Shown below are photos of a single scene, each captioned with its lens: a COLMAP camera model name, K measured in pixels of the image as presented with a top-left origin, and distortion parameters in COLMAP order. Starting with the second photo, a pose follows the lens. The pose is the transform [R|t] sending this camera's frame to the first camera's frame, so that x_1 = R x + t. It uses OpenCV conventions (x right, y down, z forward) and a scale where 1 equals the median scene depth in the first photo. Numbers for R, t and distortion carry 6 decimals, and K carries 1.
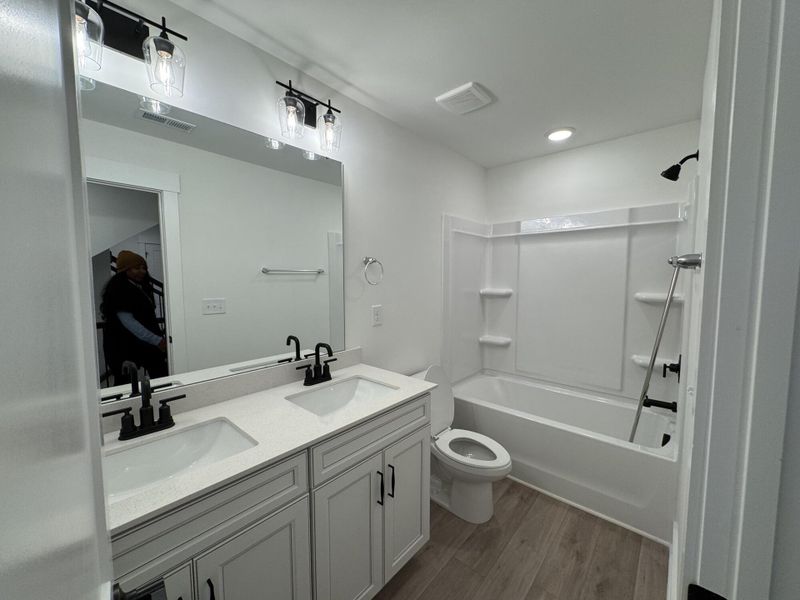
lens RADIAL K [[318.8, 0, 403.1], [0, 318.8, 298.6], [0, 0, 1]] dist [0.004598, 0.000592]
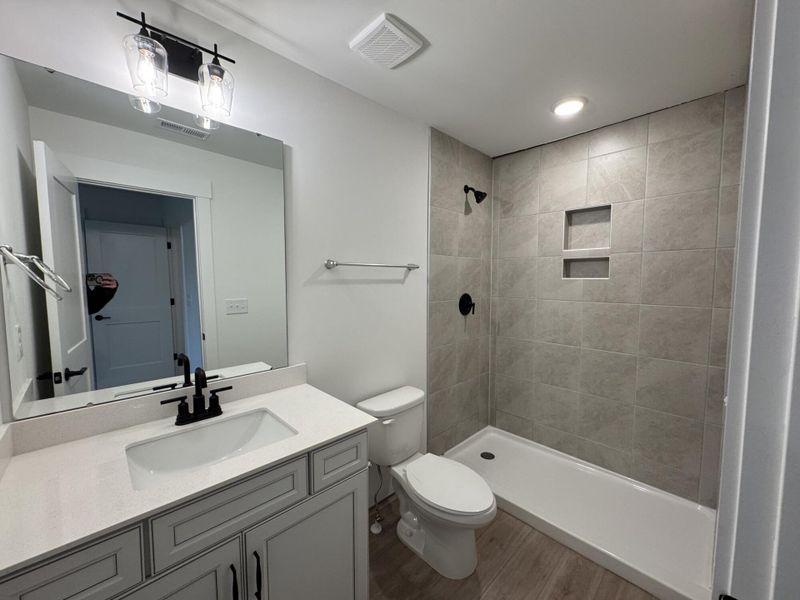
lens RADIAL K [[309.4, 0, 406.1], [0, 309.4, 302.0], [0, 0, 1]] dist [-0.014390, 0.000254]
pose [[0.996226, 0.003929, -0.086705, 0.227963], [-0.003006, 0.999937, 0.010771, -0.019907], [0.086742, -0.010470, 0.996176, 0.255925]]
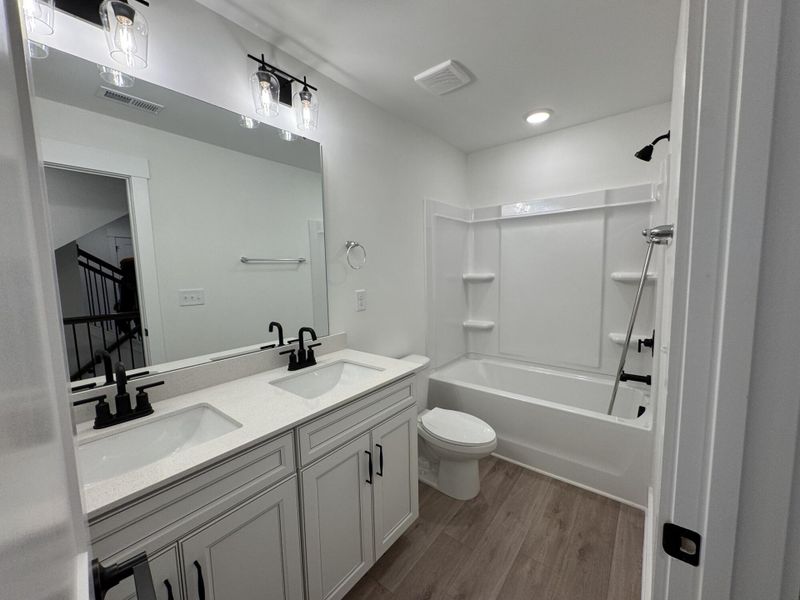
lens RADIAL K [[318.8, 0, 402.9], [0, 318.8, 296.4], [0, 0, 1]] dist [0.004598, 0.000592]
pose [[0.998432, -0.026294, 0.049413, 0.000489], [0.025148, 0.999403, 0.023670, 0.022862], [-0.050006, -0.022391, 0.998498, 0.002223]]
